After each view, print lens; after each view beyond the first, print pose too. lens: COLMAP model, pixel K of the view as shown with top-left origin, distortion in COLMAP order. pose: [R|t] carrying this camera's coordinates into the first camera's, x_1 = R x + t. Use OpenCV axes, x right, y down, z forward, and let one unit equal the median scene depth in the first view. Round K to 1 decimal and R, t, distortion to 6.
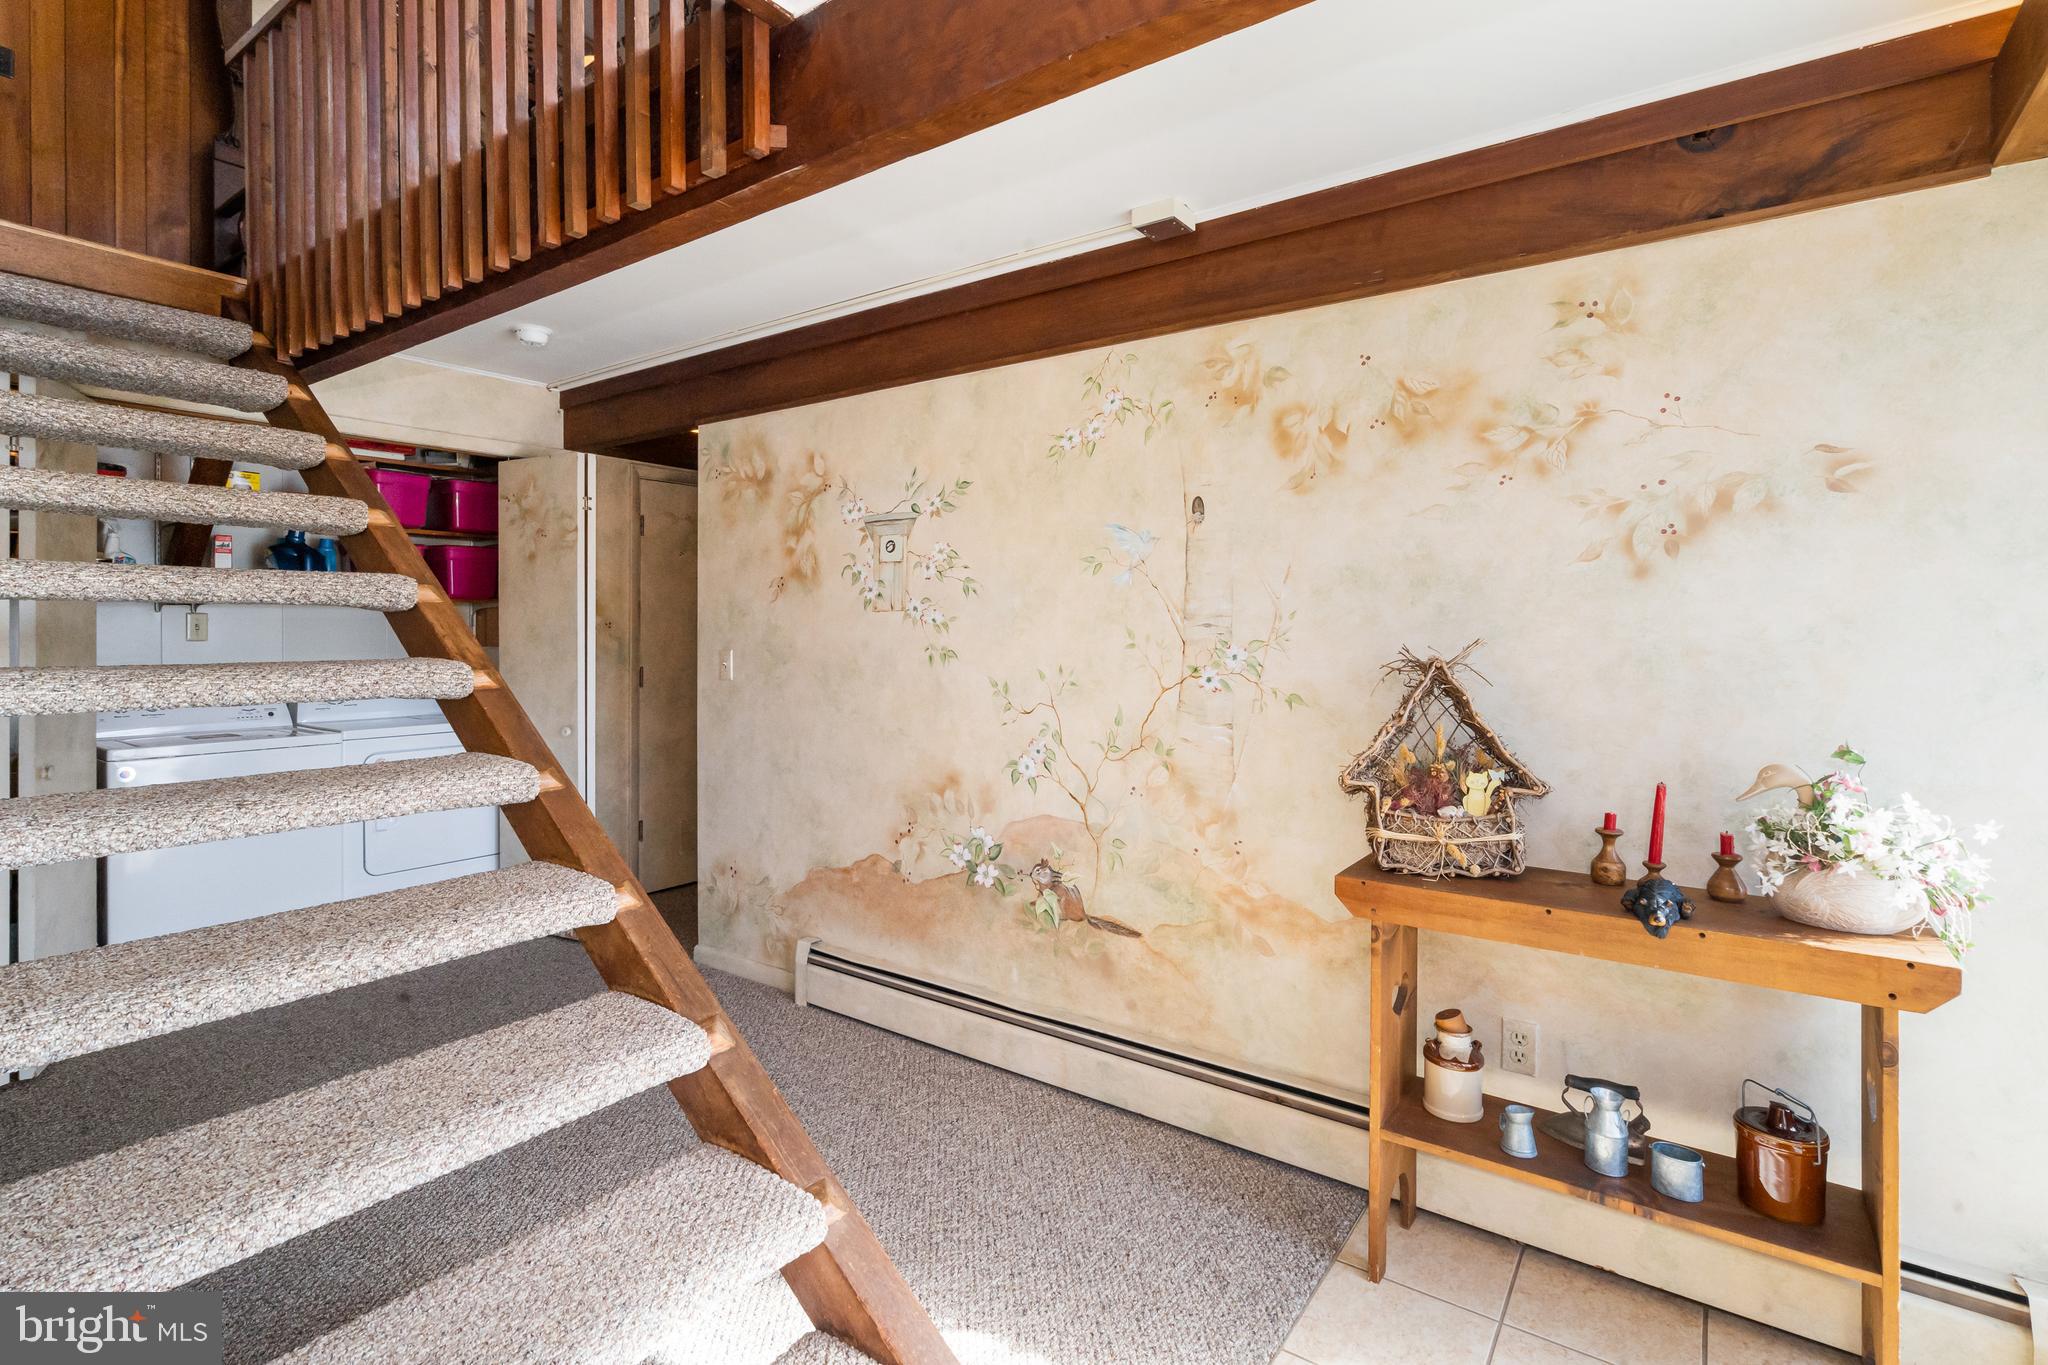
lens RADIAL K [[960.6, 0, 1001.7], [0, 960.6, 639.7], [0, 0, 1]] dist [-0.003235, 0.000204]
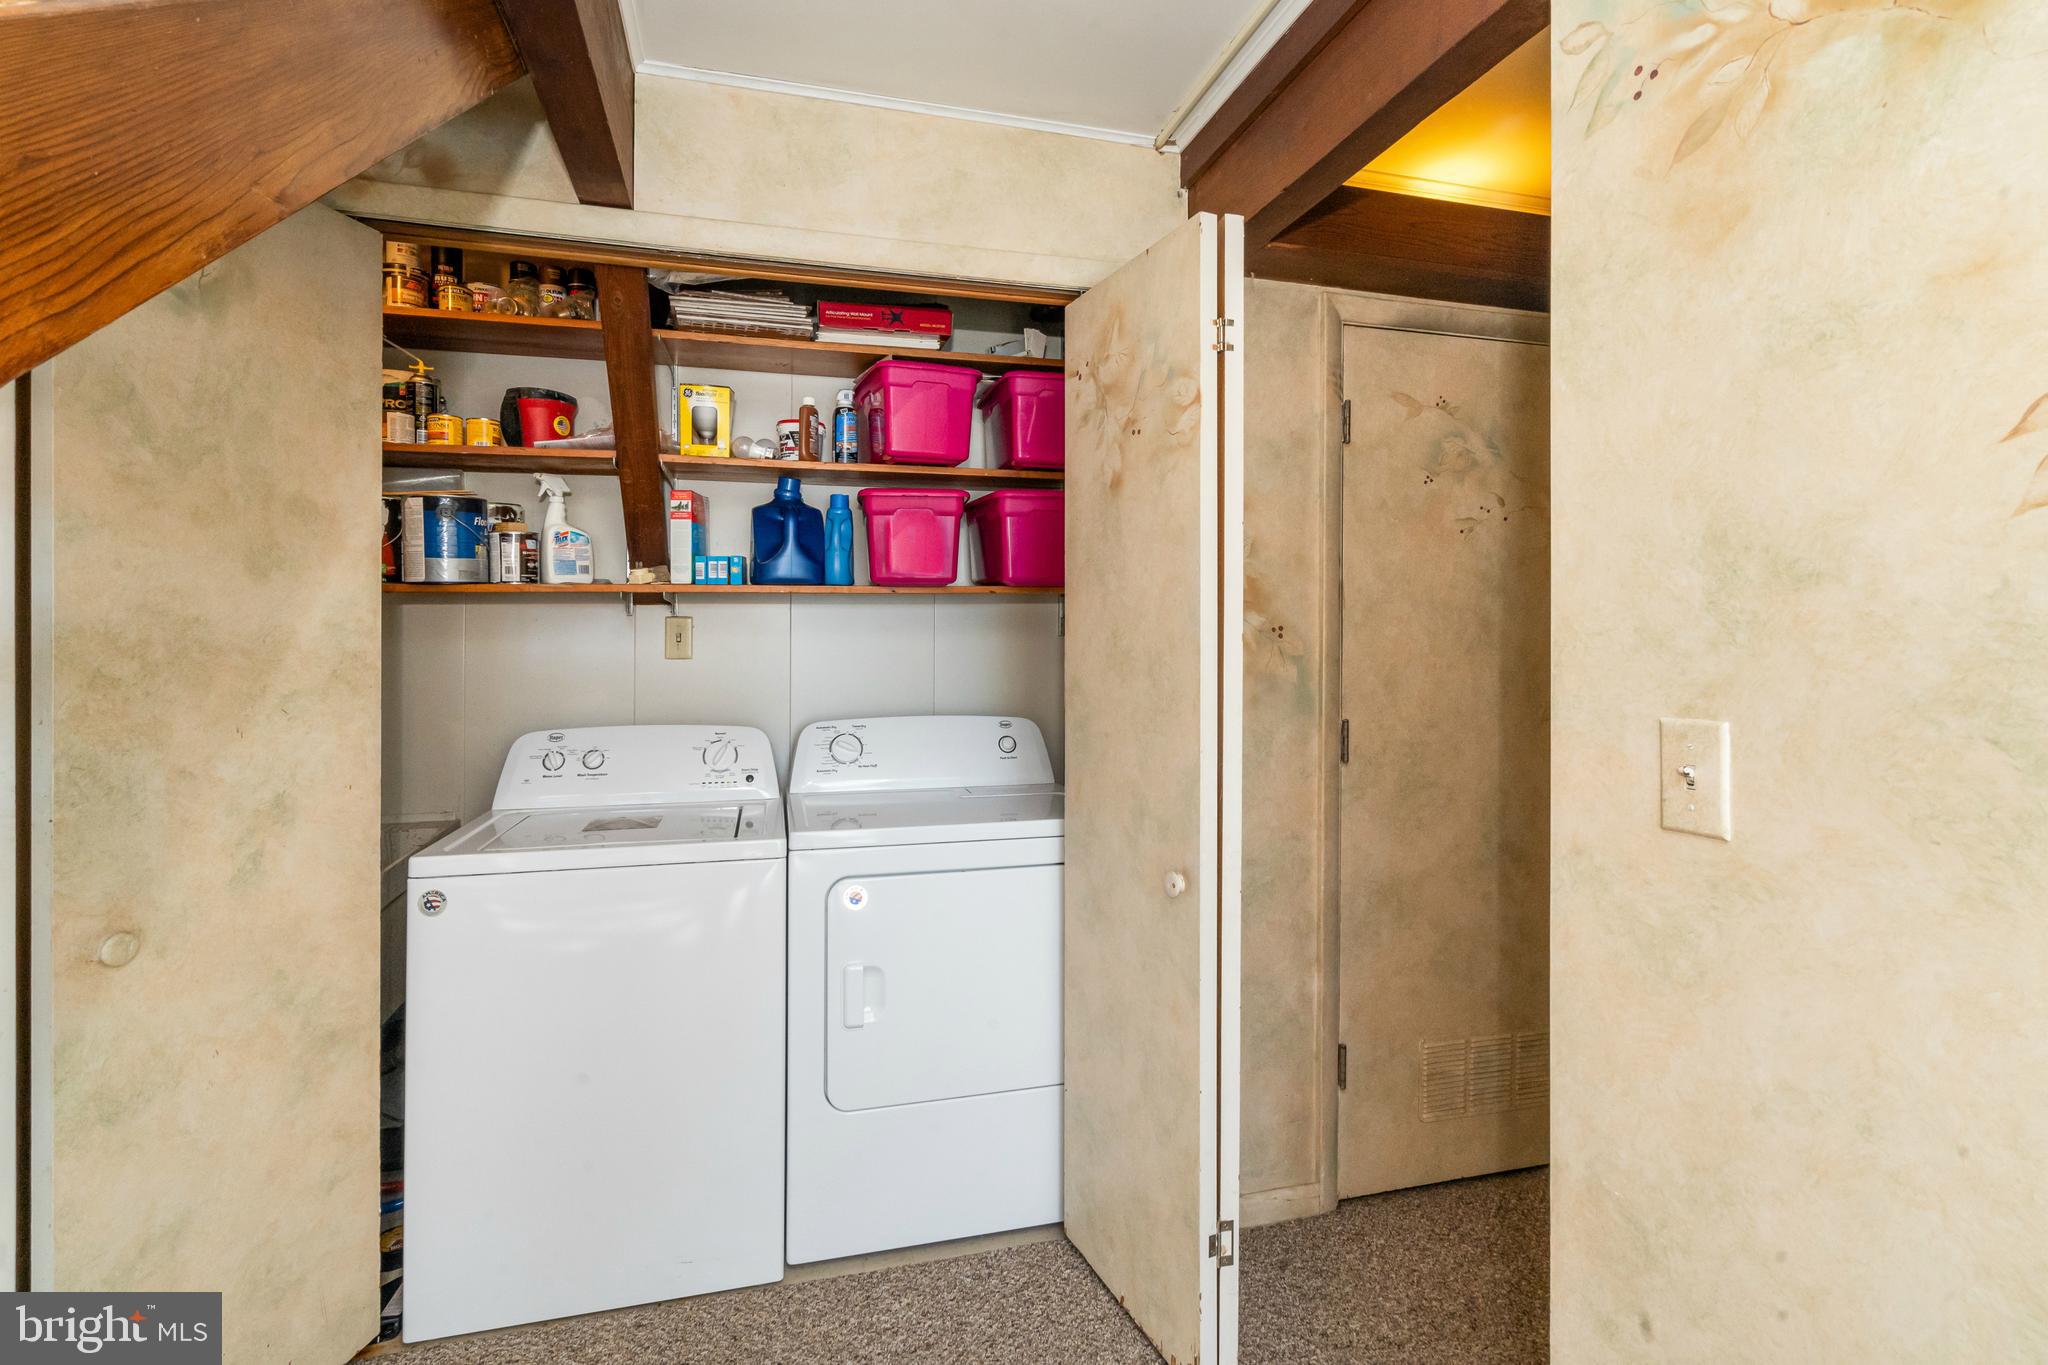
lens RADIAL K [[960.6, 0, 1001.7], [0, 960.6, 639.7], [0, 0, 1]] dist [-0.003235, 0.000204]
pose [[0.776232, -0.000650, -0.630447, -0.216972], [-0.005573, 0.999953, -0.007892, -0.006695], [0.630422, 0.009639, 0.776192, 0.547878]]
